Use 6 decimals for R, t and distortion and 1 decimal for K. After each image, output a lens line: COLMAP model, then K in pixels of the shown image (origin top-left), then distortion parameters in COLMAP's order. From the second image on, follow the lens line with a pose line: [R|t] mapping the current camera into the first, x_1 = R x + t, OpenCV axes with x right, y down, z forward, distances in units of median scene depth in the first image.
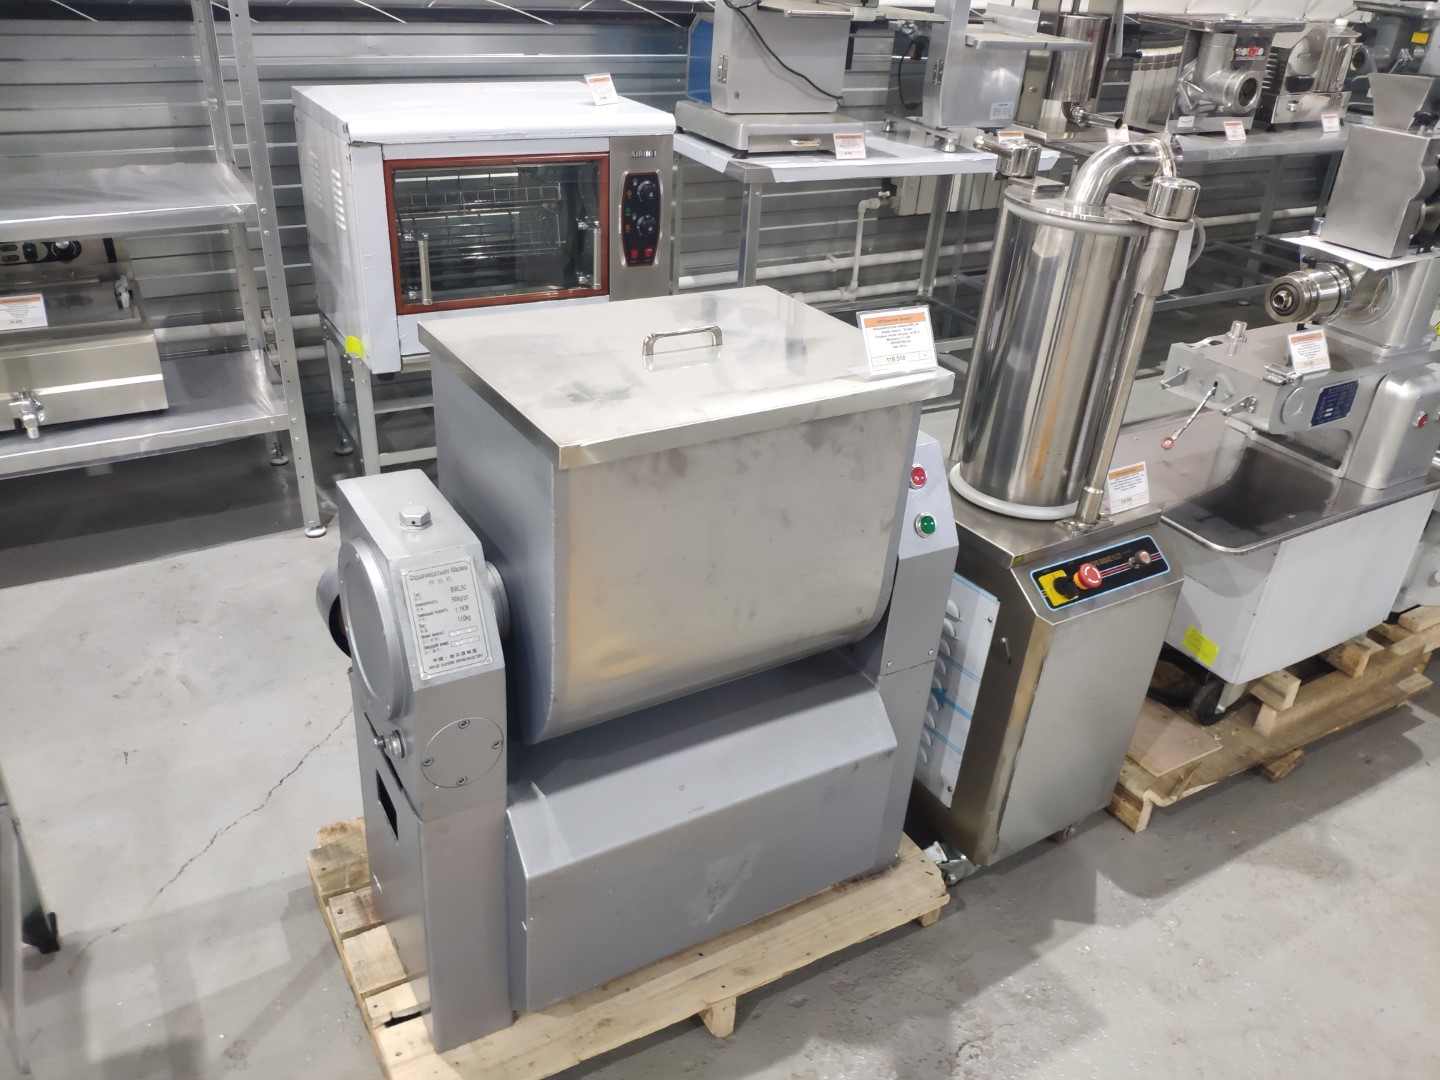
lens RADIAL K [[1131.1, 0, 720.0], [0, 1131.1, 540.0], [0, 0, 1]] dist [-0.026323, 0.005065]
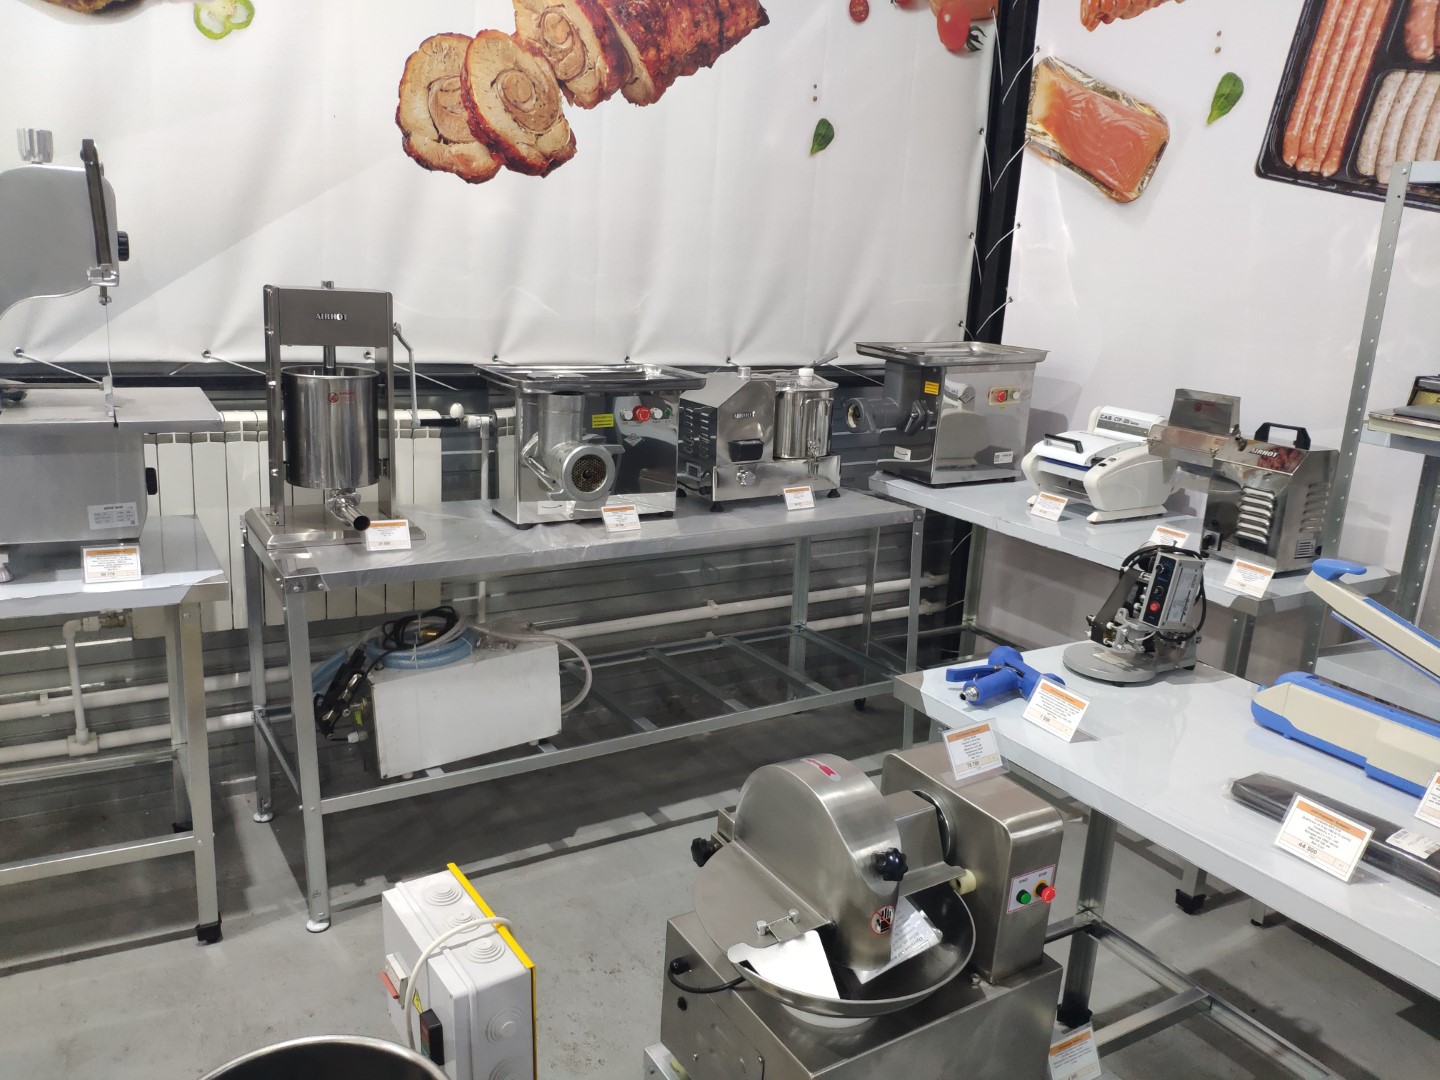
lens RADIAL K [[1108.9, 0, 720.1], [0, 1108.9, 527.2], [0, 0, 1]] dist [0.056243, -0.149366]
pose [[0.999607, 0.000599, 0.028037, 0.692196], [0.006603, 0.966630, -0.256090, -0.247149], [-0.027255, 0.256174, 0.966246, 0.439388]]
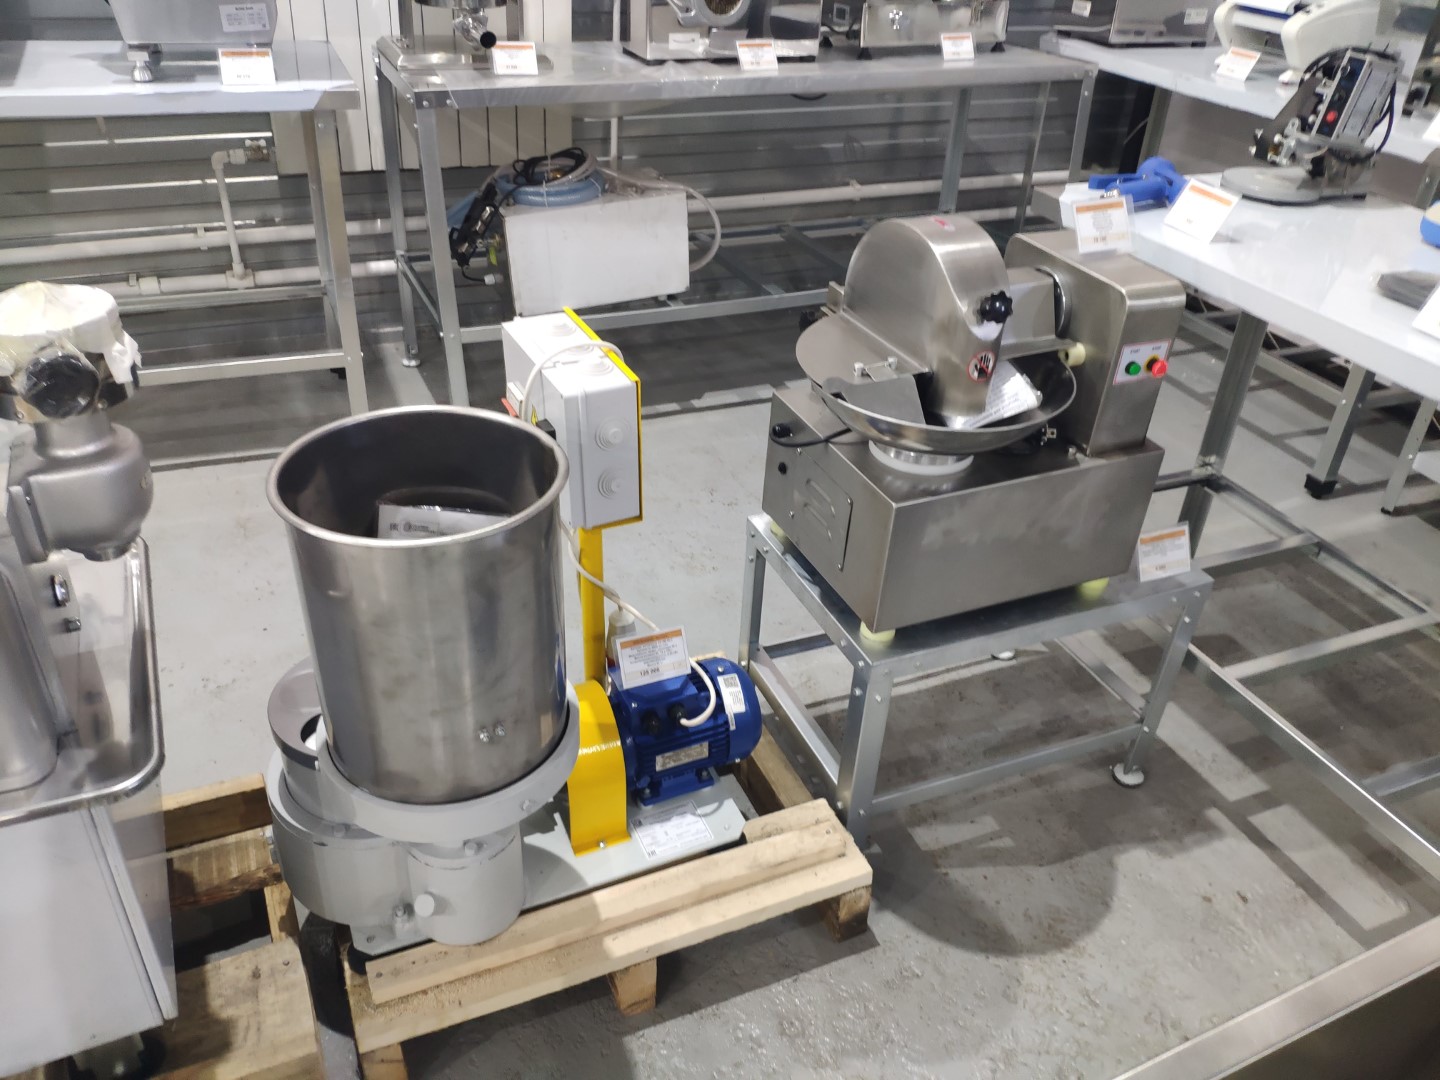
lens RADIAL K [[1131.1, 0, 720.0], [0, 1131.1, 540.0], [0, 0, 1]] dist [-0.026323, 0.005065]
pose [[0.993747, 0.061605, -0.093118, 0.711743], [-0.057145, 0.997122, 0.049823, -0.154252], [0.095920, -0.044190, 0.994408, 0.444171]]
